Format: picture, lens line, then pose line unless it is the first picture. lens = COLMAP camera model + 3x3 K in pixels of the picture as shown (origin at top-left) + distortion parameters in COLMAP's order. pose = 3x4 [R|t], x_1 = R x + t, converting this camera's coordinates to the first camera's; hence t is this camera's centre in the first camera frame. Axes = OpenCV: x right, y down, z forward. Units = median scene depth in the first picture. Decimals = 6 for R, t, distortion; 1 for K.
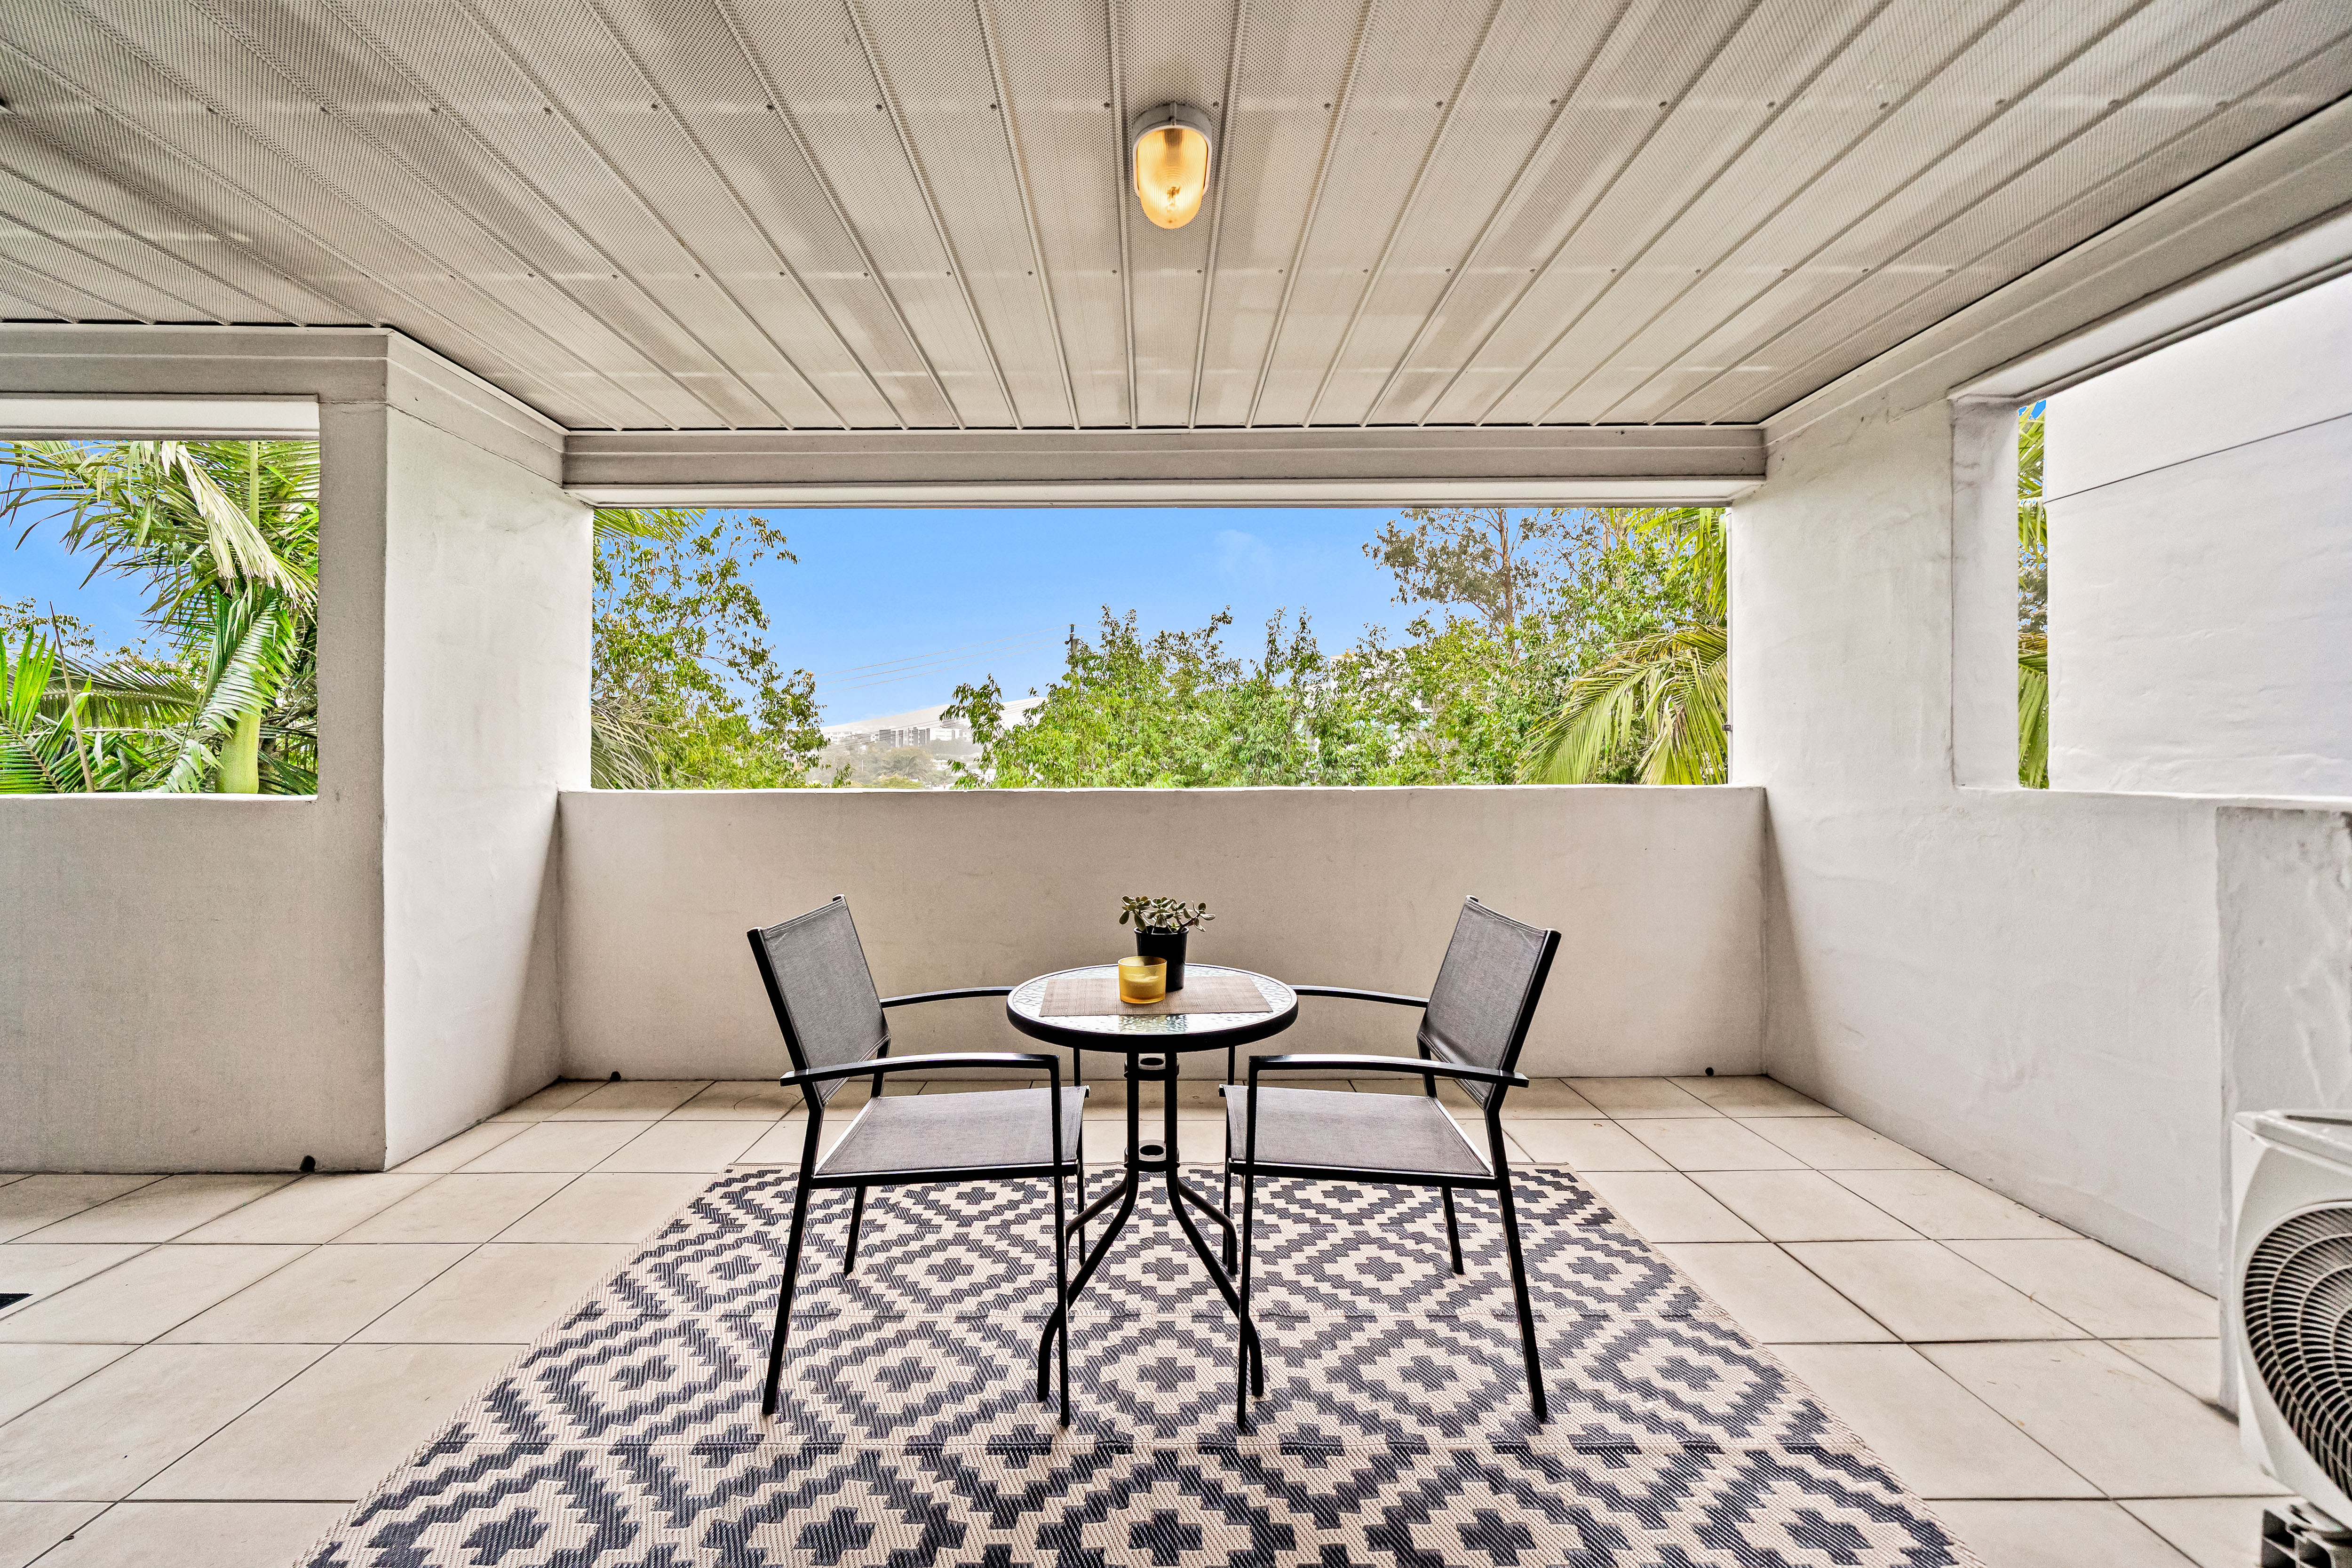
lens RADIAL K [[870.4, 0, 1171.7], [0, 870.4, 773.9], [0, 0, 1]] dist [-0.000401, 0.000006]
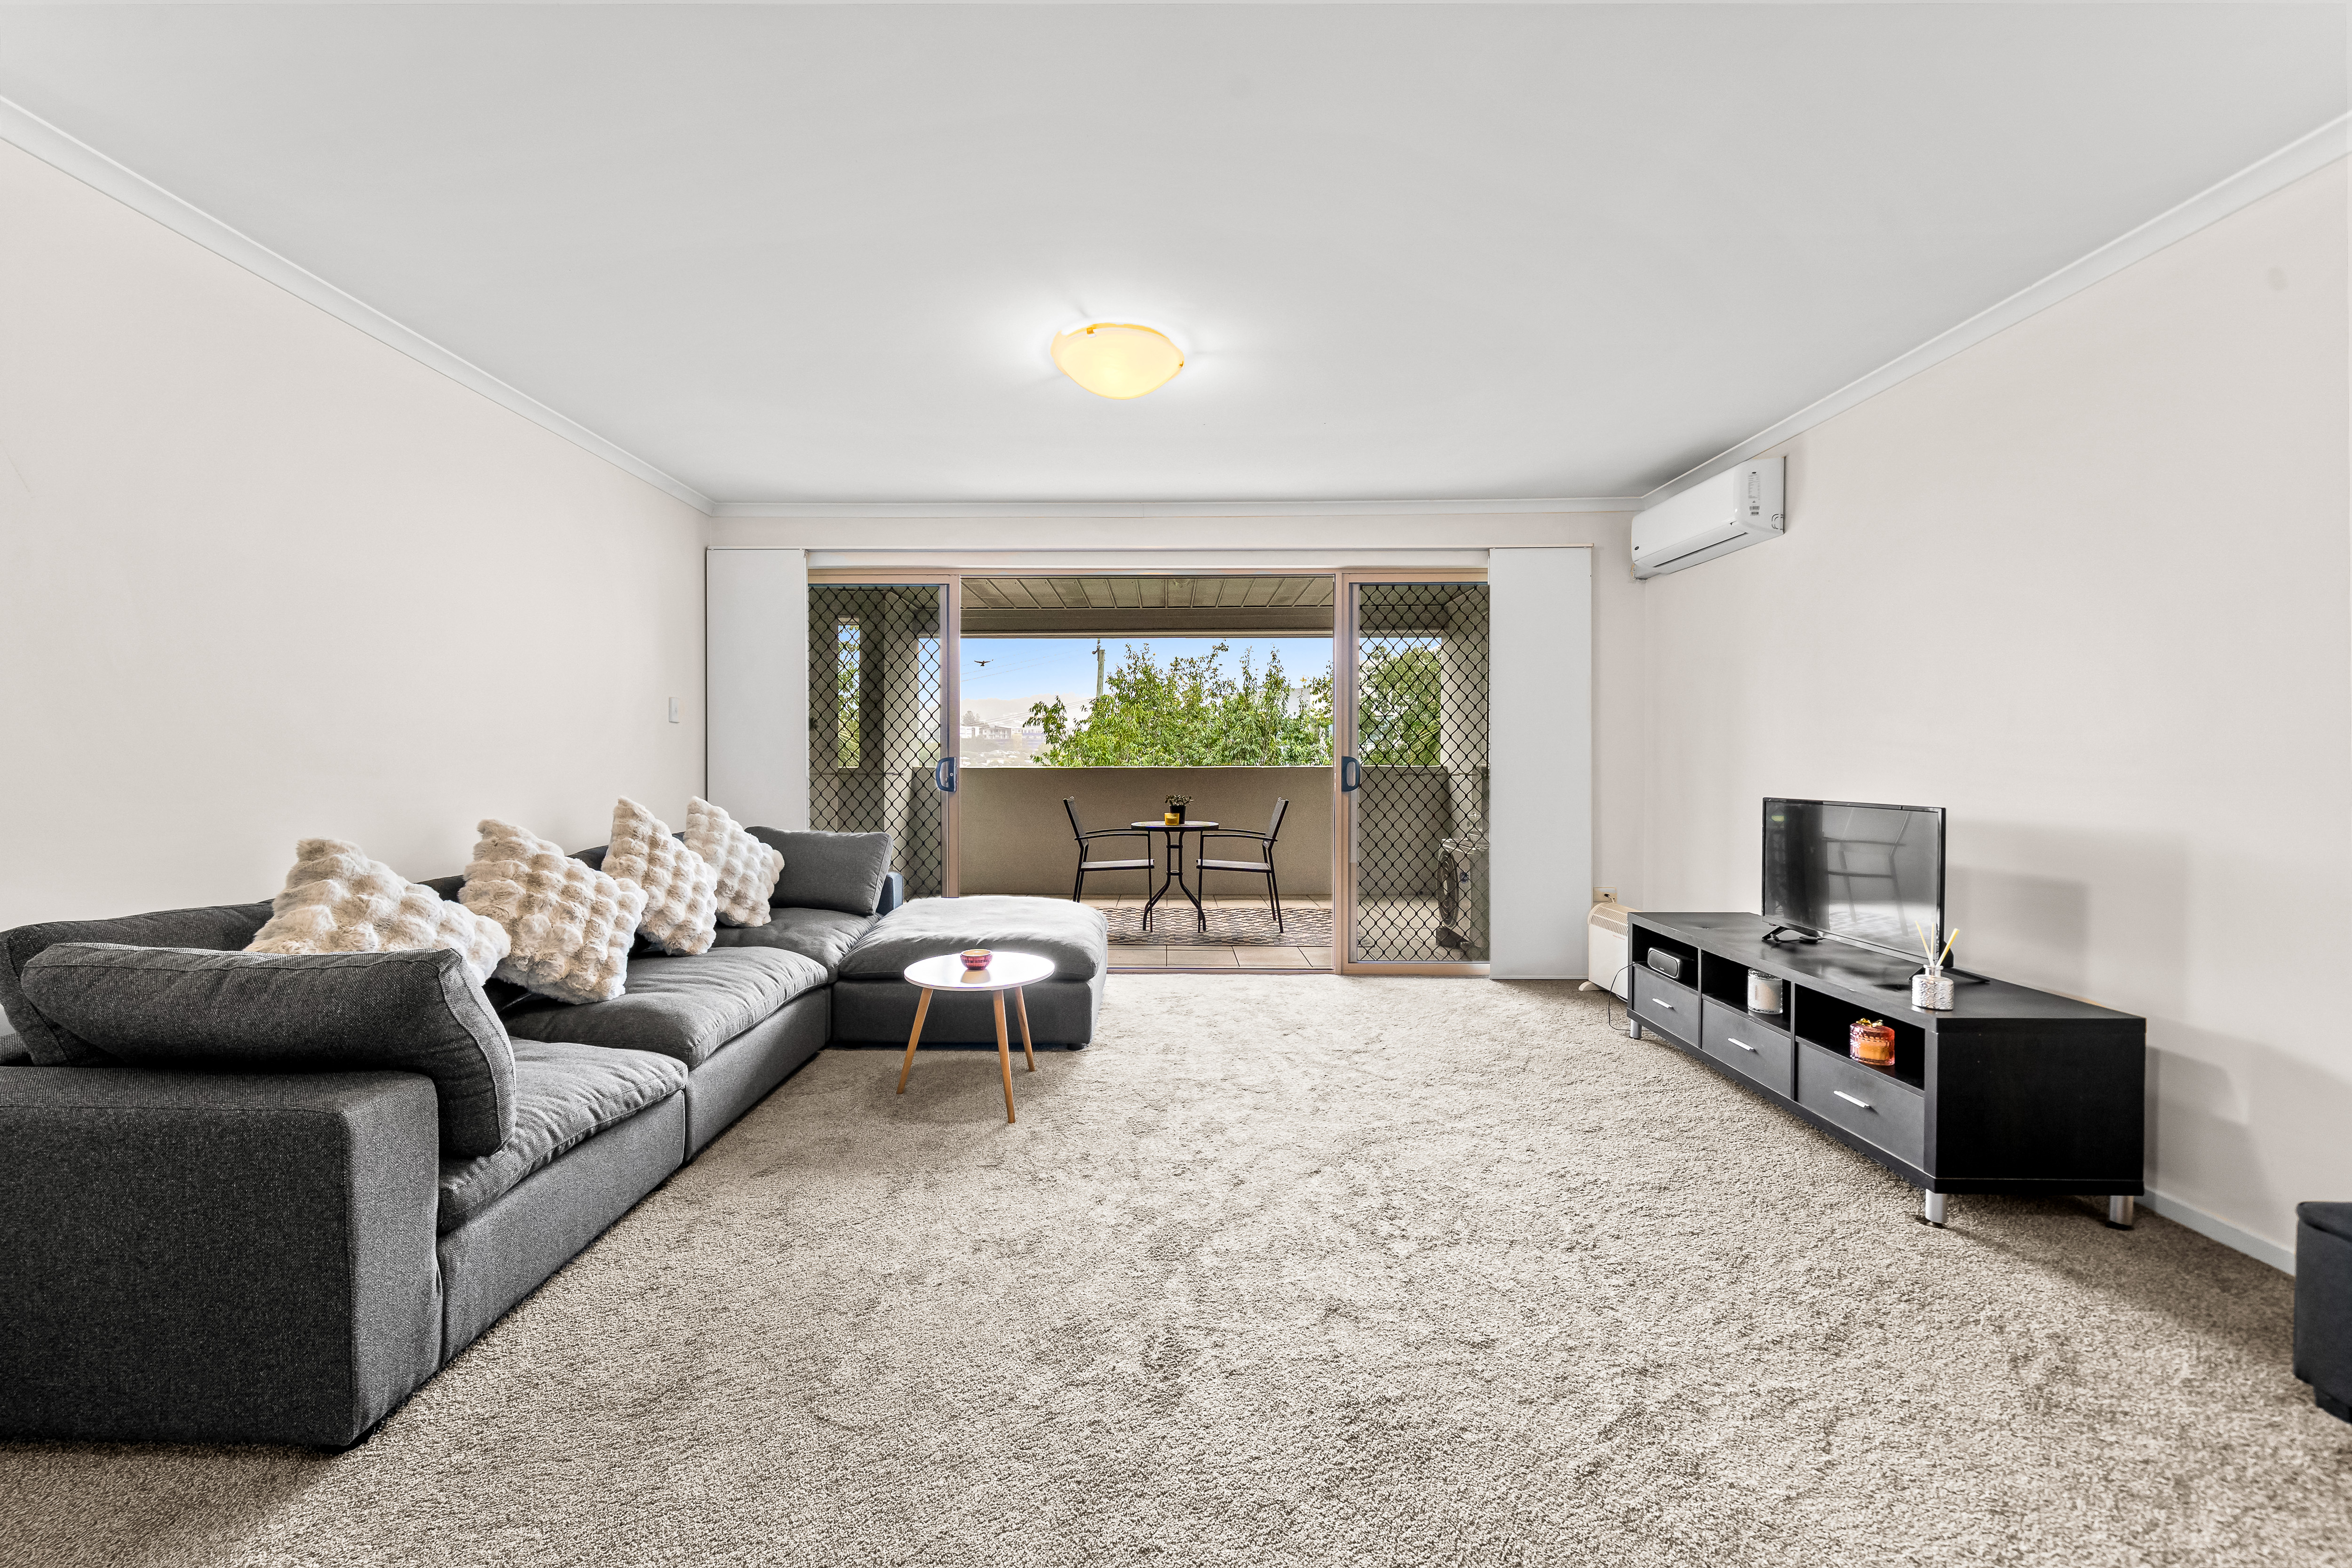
lens RADIAL K [[870.4, 0, 1171.2], [0, 870.4, 778.8], [0, 0, 1]] dist [-0.000401, 0.000006]
pose [[0.999895, 0.006834, -0.012776, 0.000815], [-0.006707, 0.999927, 0.010031, 0.007928], [0.012844, -0.009944, 0.999868, -0.448194]]
